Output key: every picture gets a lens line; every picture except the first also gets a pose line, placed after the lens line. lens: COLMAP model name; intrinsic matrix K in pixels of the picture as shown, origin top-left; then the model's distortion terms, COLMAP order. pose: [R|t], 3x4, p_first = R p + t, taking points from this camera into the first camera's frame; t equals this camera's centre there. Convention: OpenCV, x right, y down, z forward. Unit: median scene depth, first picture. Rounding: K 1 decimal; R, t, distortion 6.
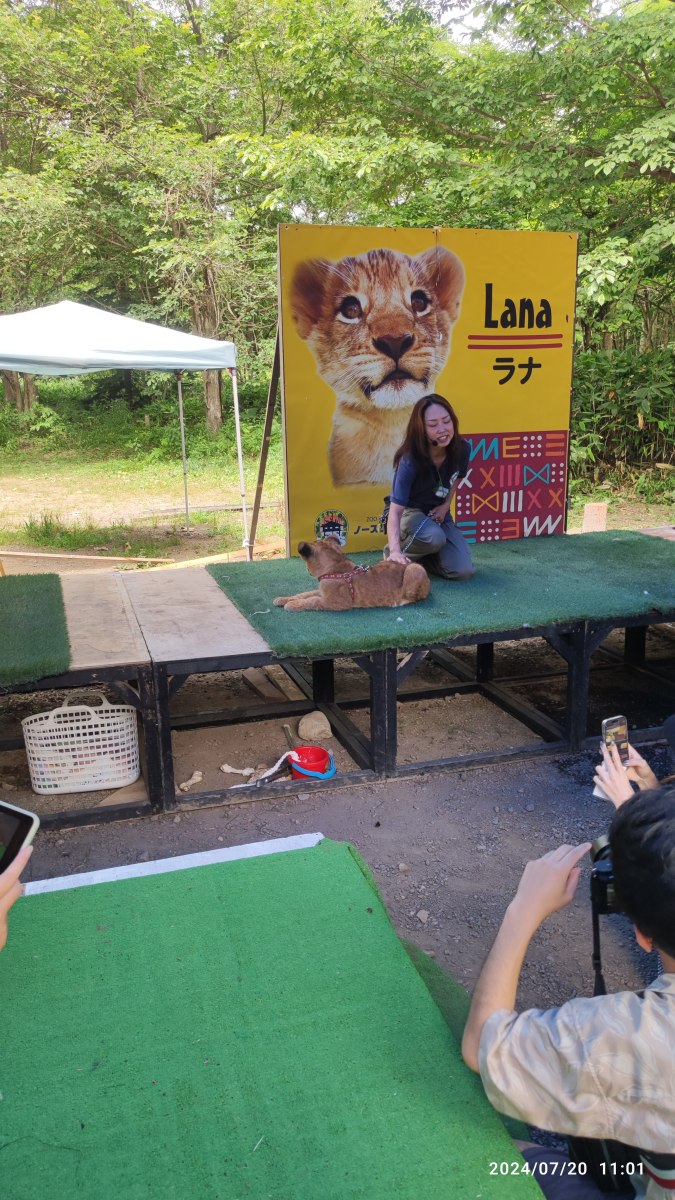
lens RADIAL K [[904.2, 0, 341.2], [0, 904.2, 602.0], [0, 0, 1]] dist [0.039843, -0.028740]
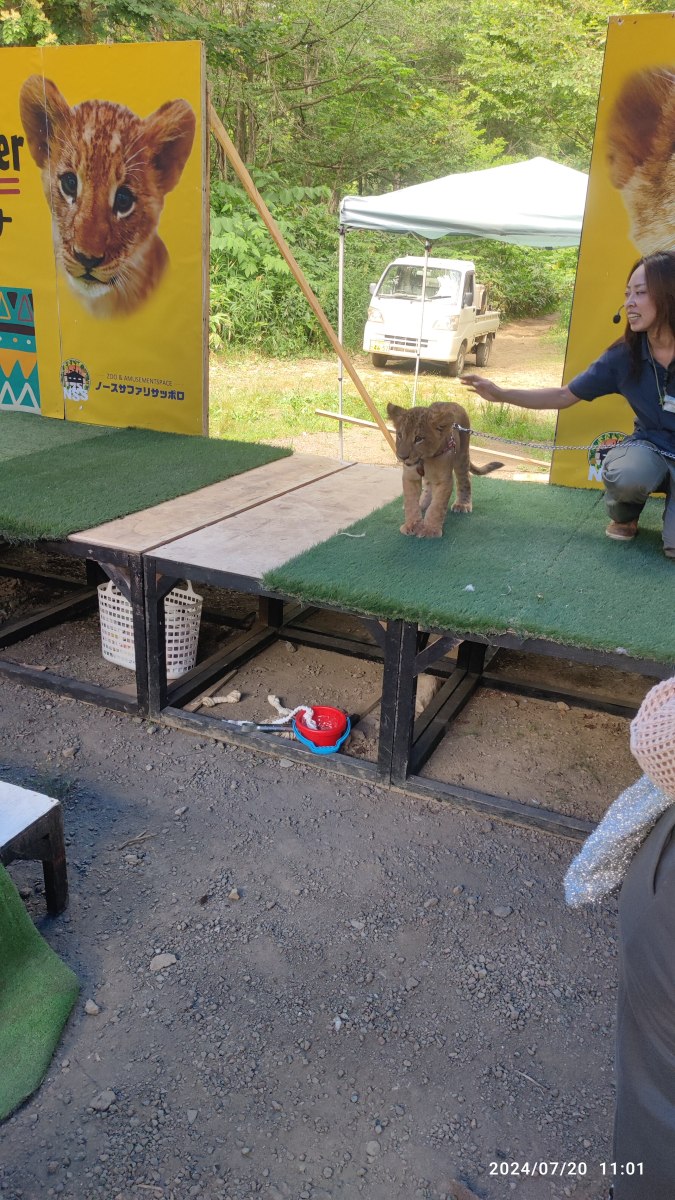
lens RADIAL K [[904.2, 0, 338.6], [0, 904.2, 599.1], [0, 0, 1]] dist [0.039843, -0.028740]
pose [[0.737574, 0.277983, -0.615394, 0.425764], [-0.206811, 0.960535, 0.186018, -0.083196], [0.642817, -0.009931, 0.765955, 0.381316]]
